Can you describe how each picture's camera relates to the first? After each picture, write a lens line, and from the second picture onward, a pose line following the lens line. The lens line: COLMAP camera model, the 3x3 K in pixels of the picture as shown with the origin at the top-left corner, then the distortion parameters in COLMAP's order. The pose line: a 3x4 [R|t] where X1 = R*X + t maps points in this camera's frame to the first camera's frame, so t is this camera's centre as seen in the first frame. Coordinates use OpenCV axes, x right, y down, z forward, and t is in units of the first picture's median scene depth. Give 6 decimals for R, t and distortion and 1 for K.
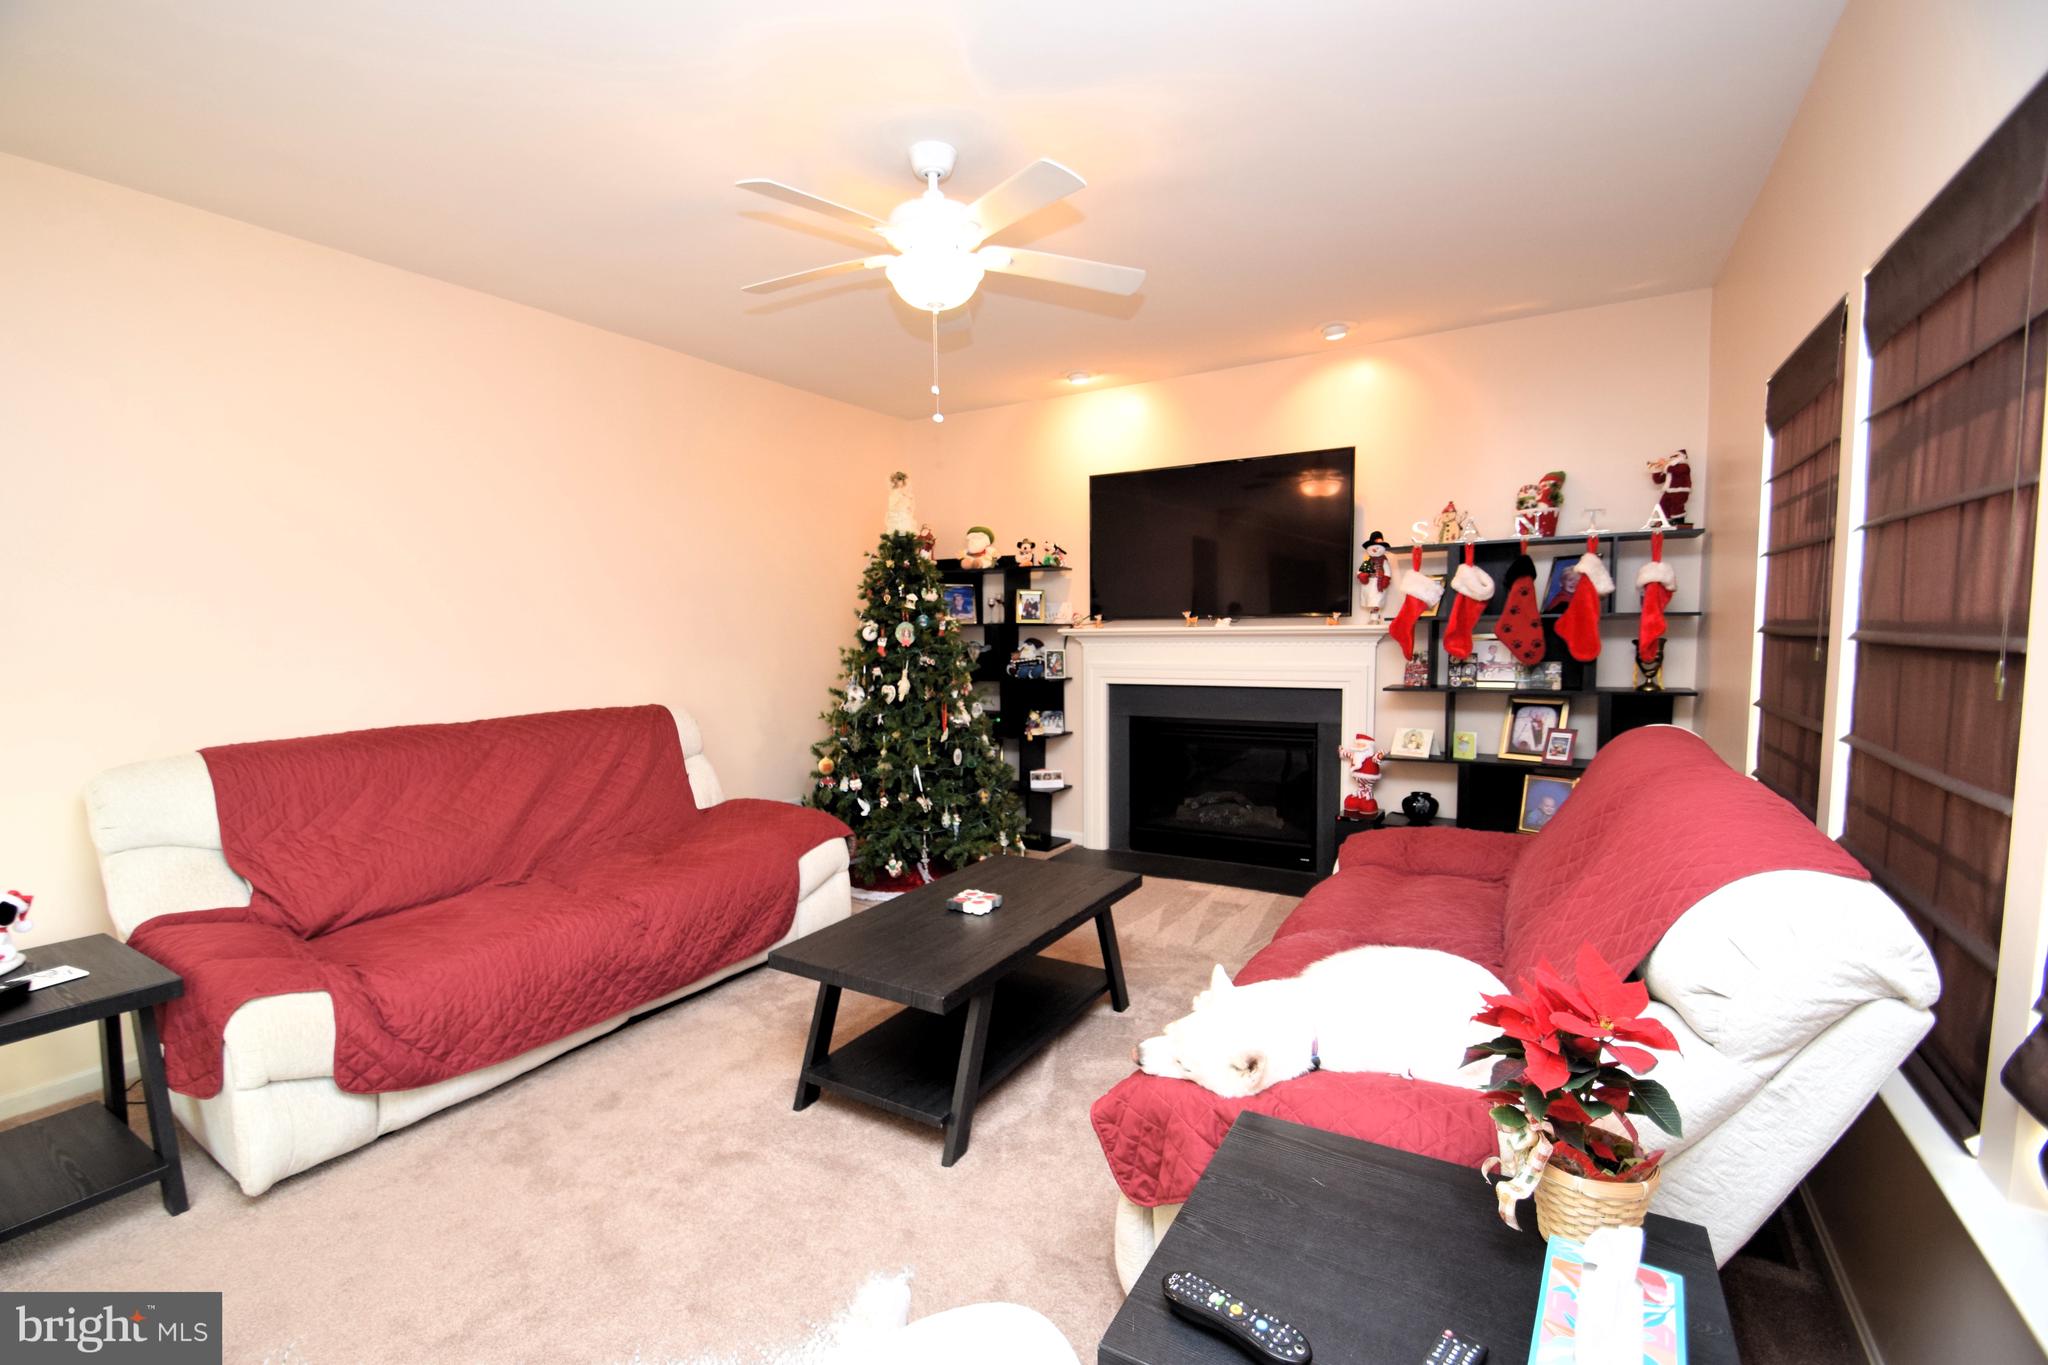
lens RADIAL K [[903.5, 0, 994.4], [0, 903.5, 702.8], [0, 0, 1]] dist [0.003873, -0.009547]
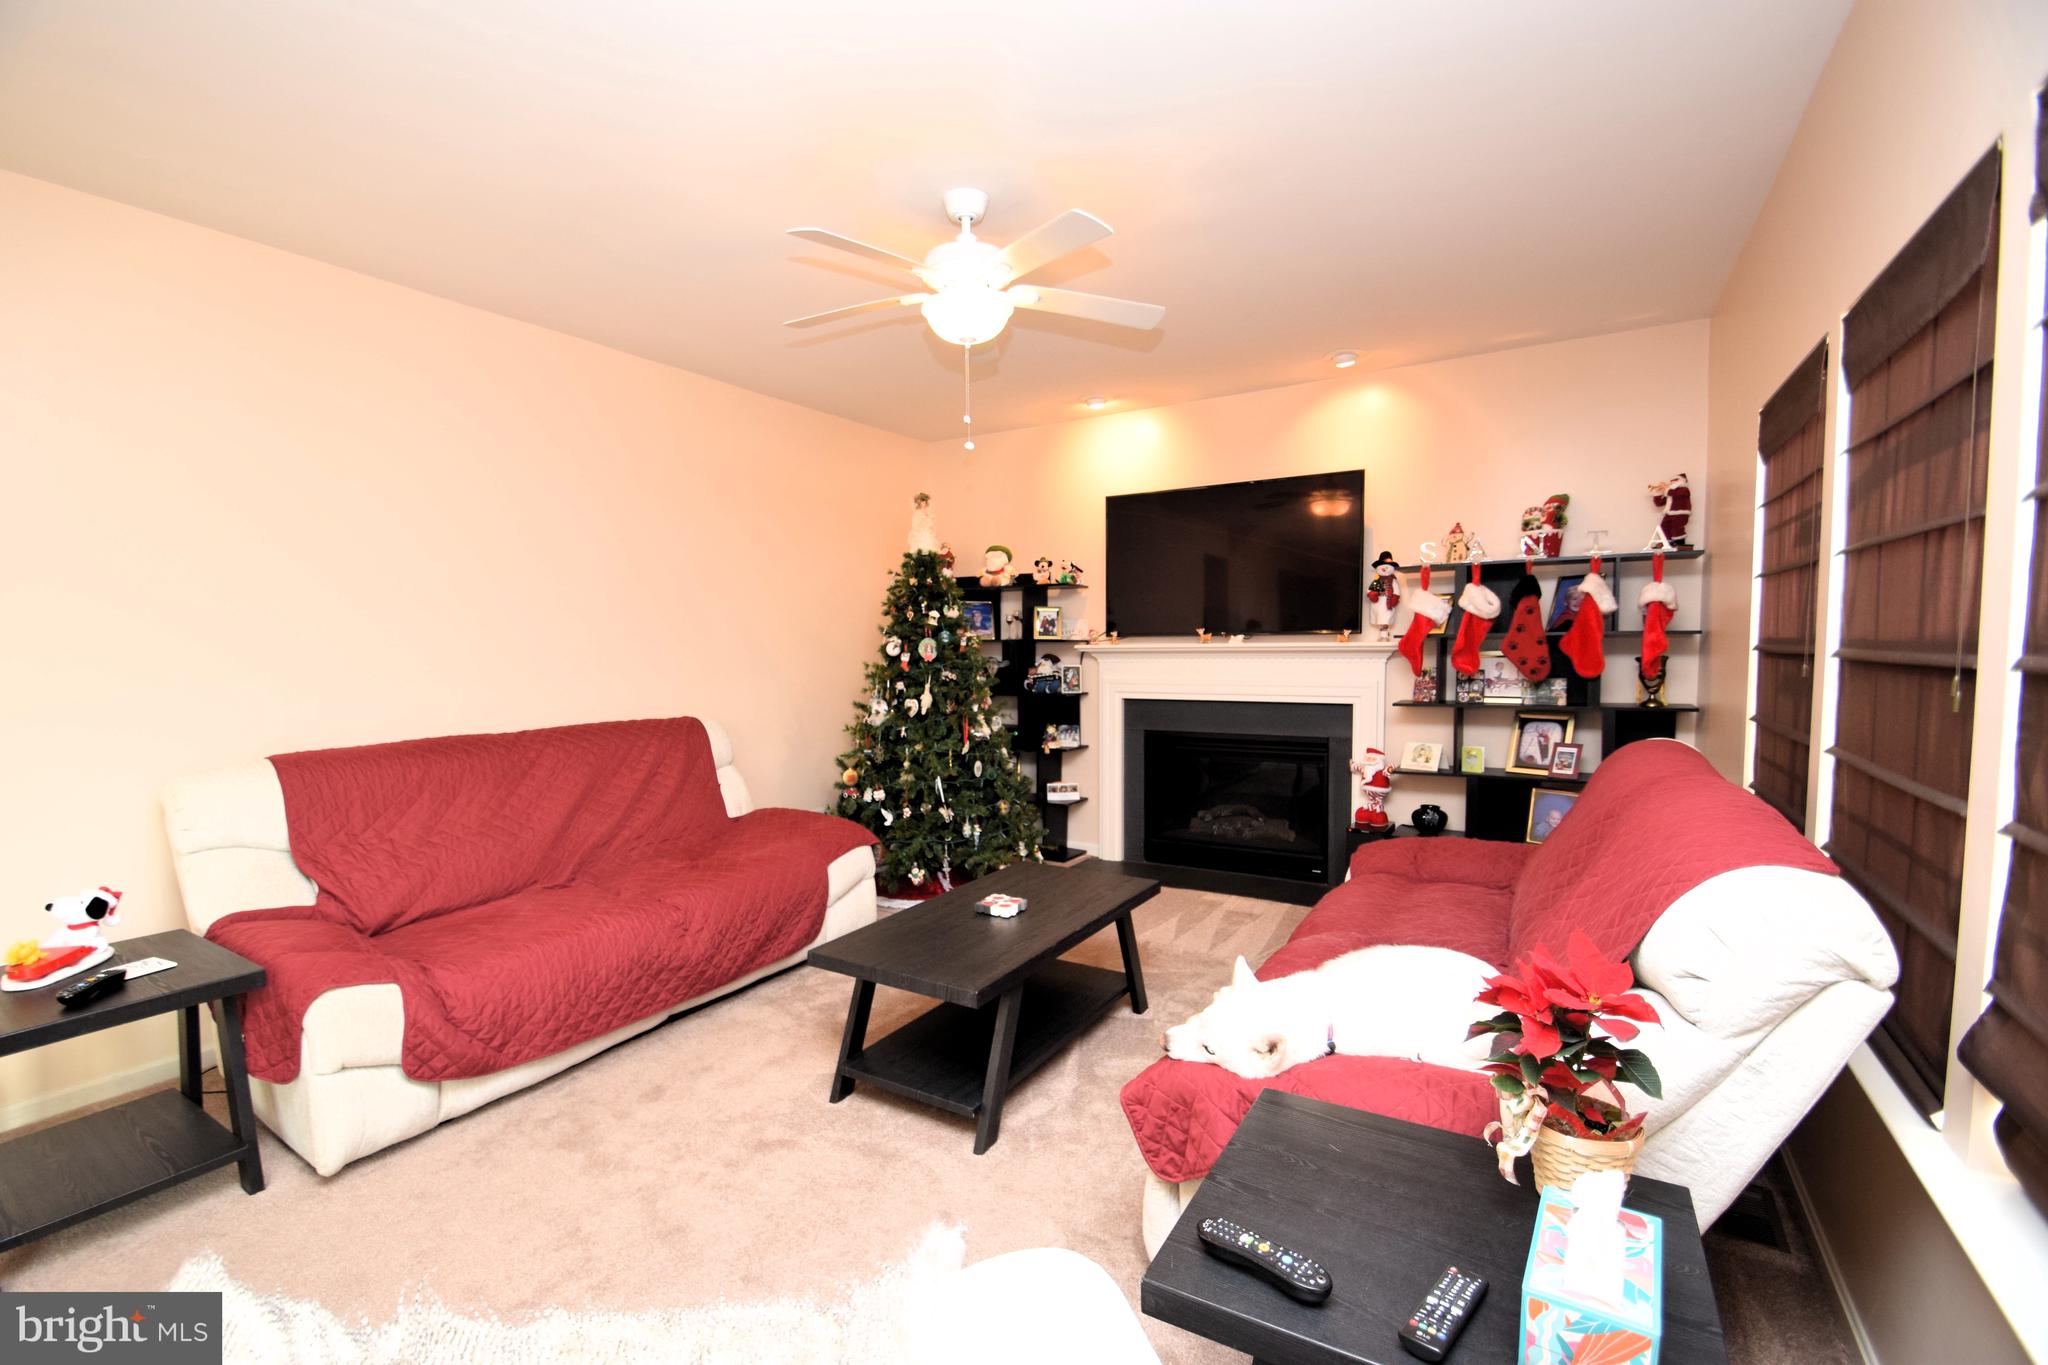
lens RADIAL K [[903.5, 0, 994.4], [0, 903.5, 702.8], [0, 0, 1]] dist [0.003873, -0.009547]
pose [[0.999952, 0.003612, -0.009068, -0.014298], [-0.003771, 0.999838, -0.017585, 0.002922], [0.009003, 0.017618, 0.999804, -0.033356]]
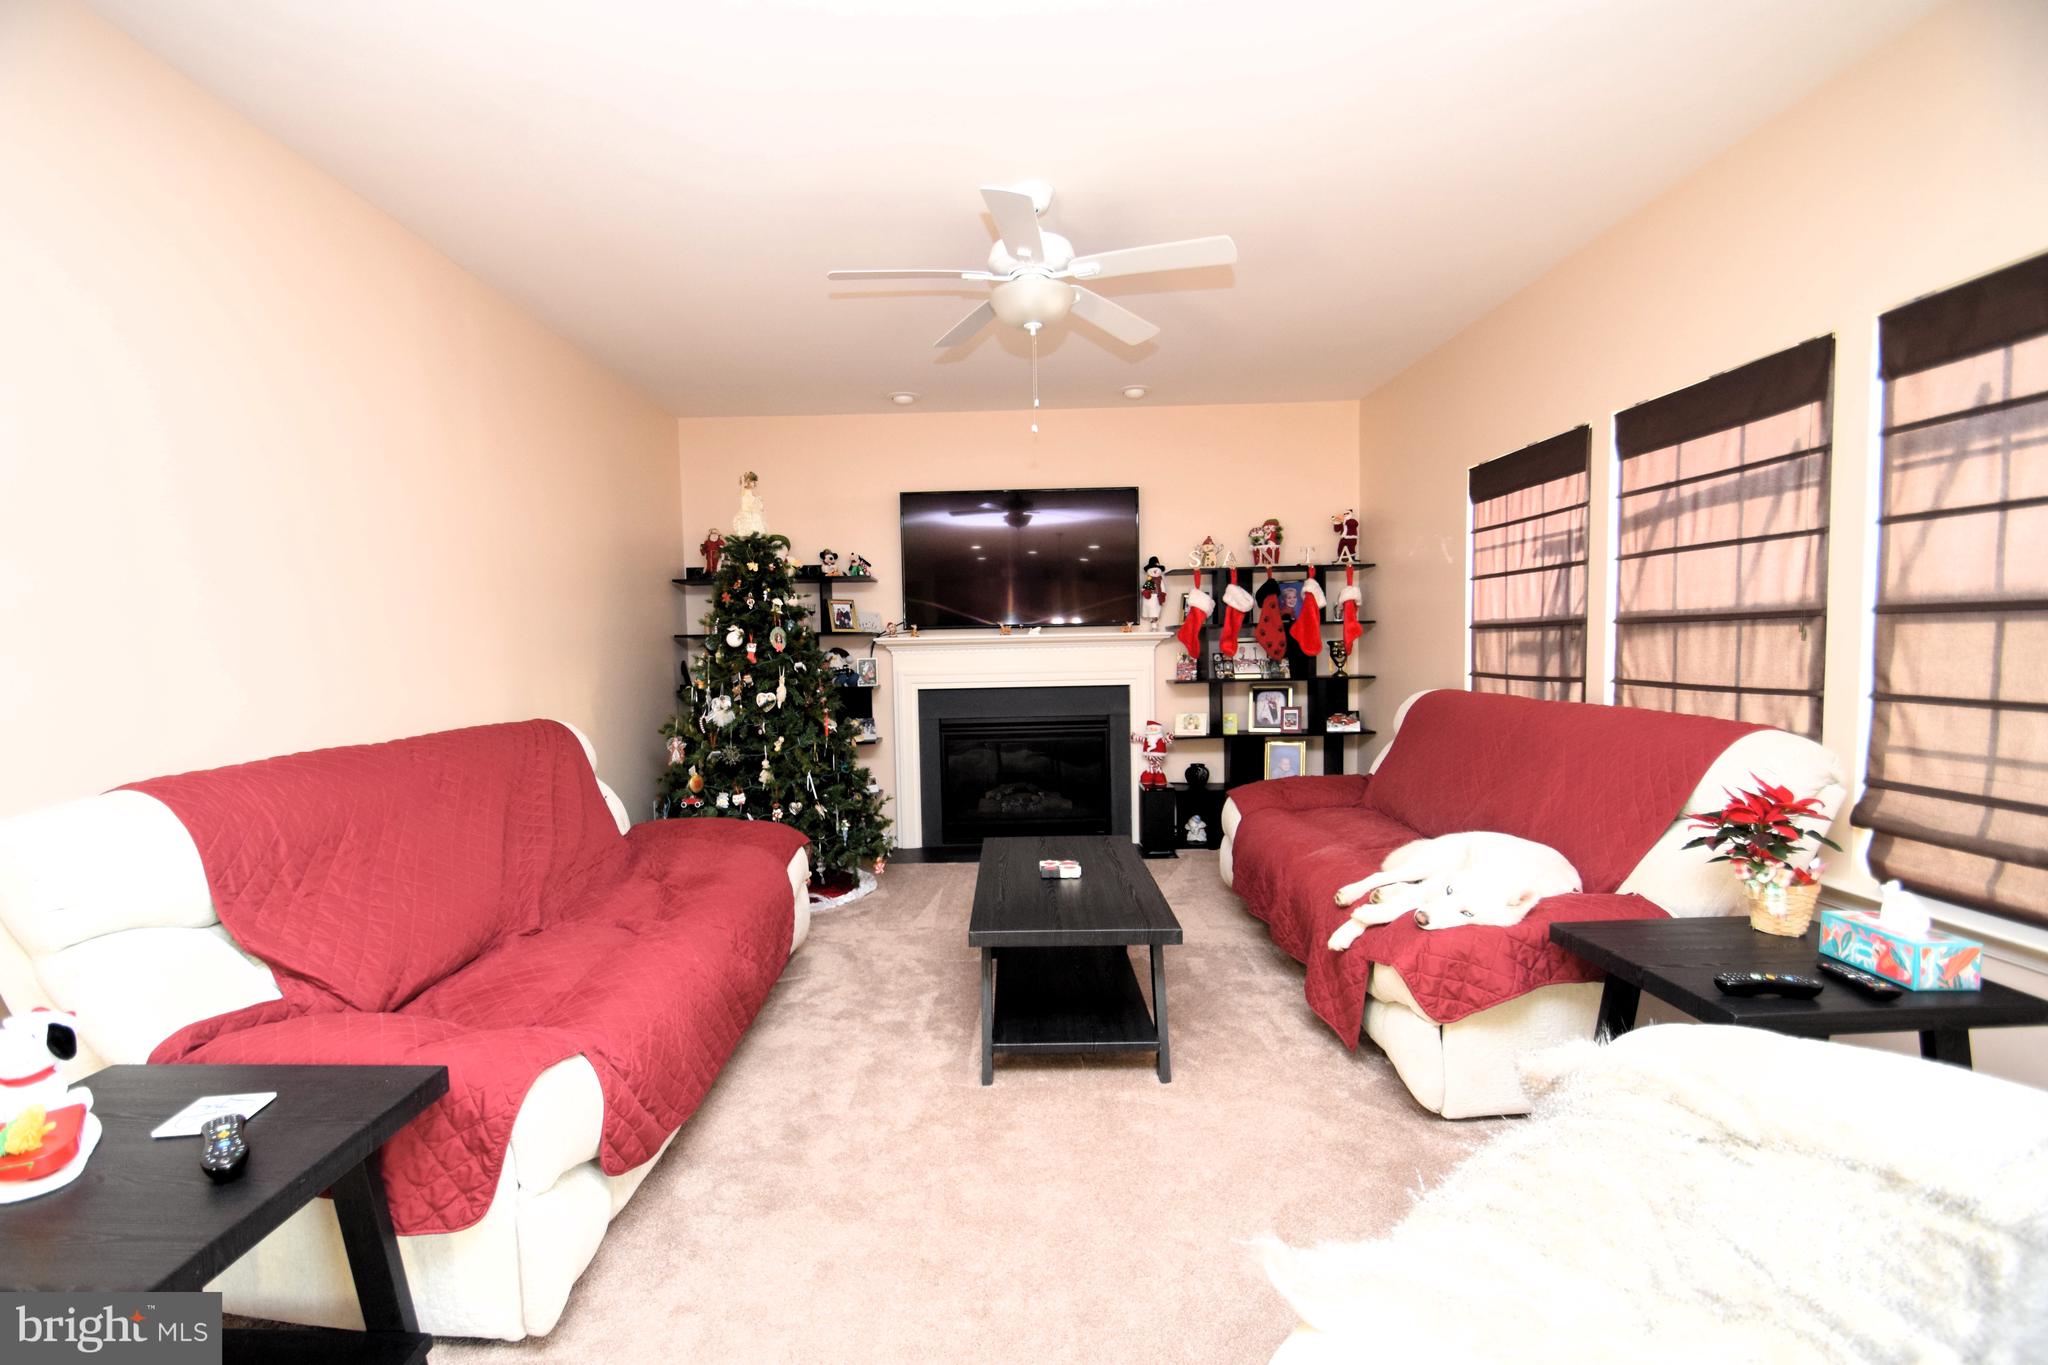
lens RADIAL K [[903.5, 0, 994.4], [0, 903.5, 702.8], [0, 0, 1]] dist [0.003873, -0.009547]
pose [[0.854996, -0.035620, 0.517410, -0.440570], [0.052222, 0.998481, -0.017556, 0.022463], [-0.515999, 0.042031, 0.855558, 0.062098]]
